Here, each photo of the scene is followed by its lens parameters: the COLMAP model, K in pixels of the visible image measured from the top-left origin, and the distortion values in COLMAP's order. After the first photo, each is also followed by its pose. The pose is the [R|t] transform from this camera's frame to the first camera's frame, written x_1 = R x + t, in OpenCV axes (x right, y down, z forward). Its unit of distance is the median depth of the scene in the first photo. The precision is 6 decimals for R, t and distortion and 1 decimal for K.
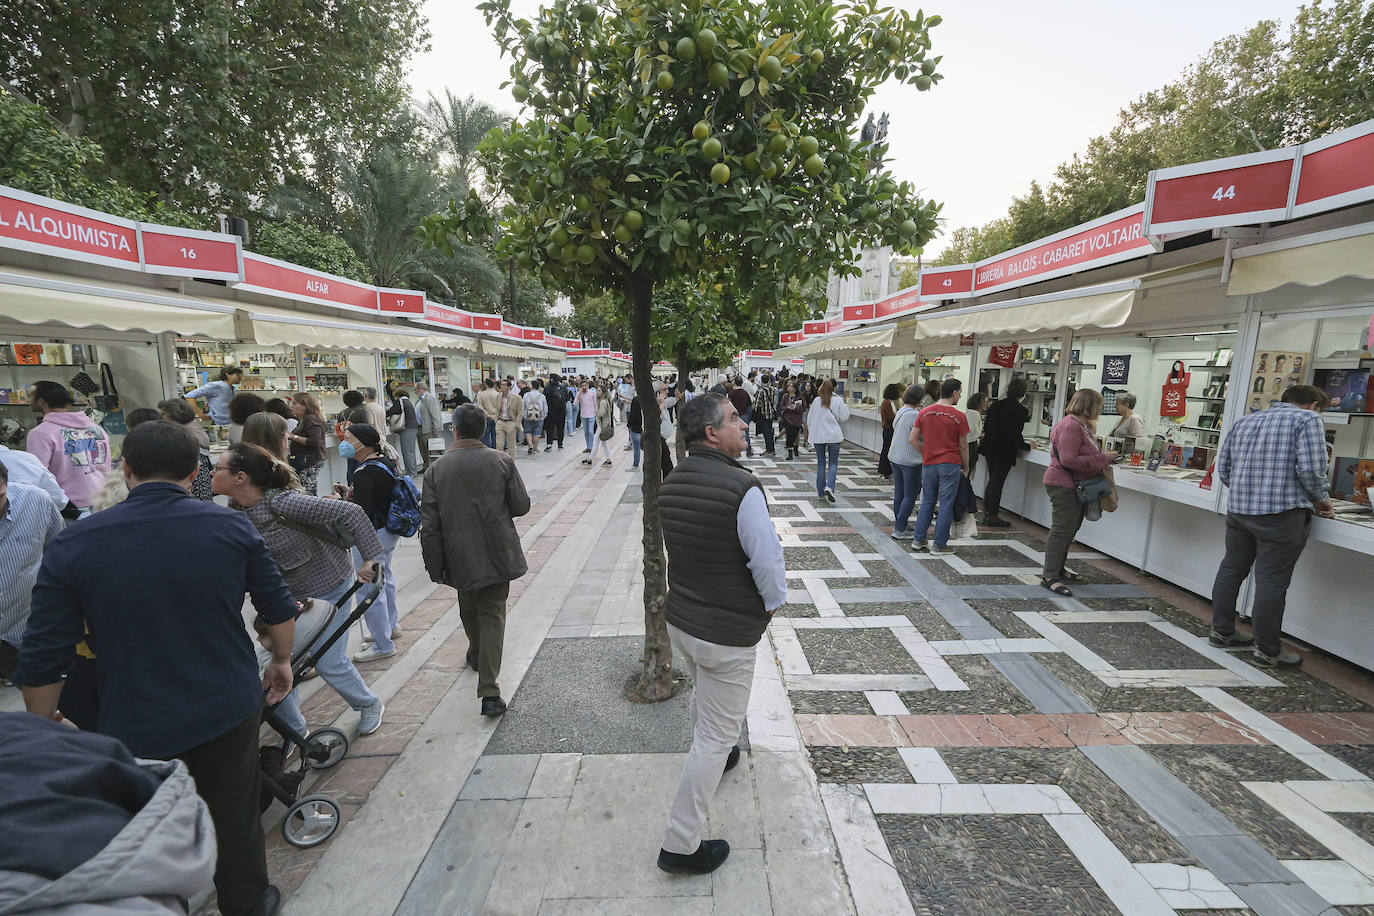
lens RADIAL K [[585.6, 0, 687.9], [0, 585.6, 461.3], [0, 0, 1]] dist [-0.004938, -0.000896]
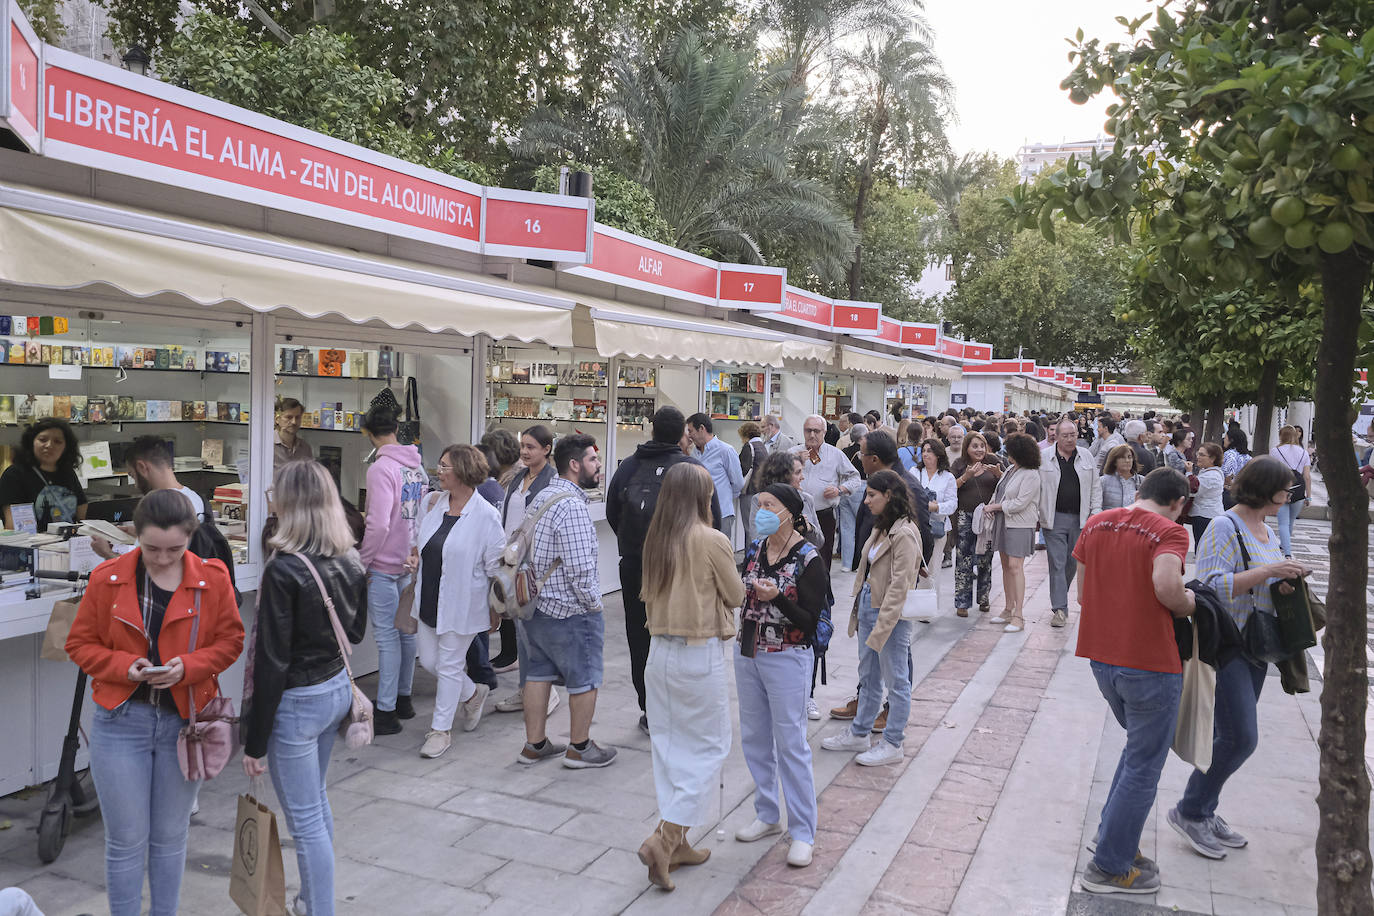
lens RADIAL K [[1108.9, 0, 687.6], [0, 1108.9, 457.6], [0, 0, 1]] dist [0.007766, 0.000989]
pose [[0.918580, 0.053137, -0.391648, -0.081240], [-0.091476, 0.992599, -0.079877, 0.004963], [0.384505, 0.109200, 0.916642, -0.066977]]
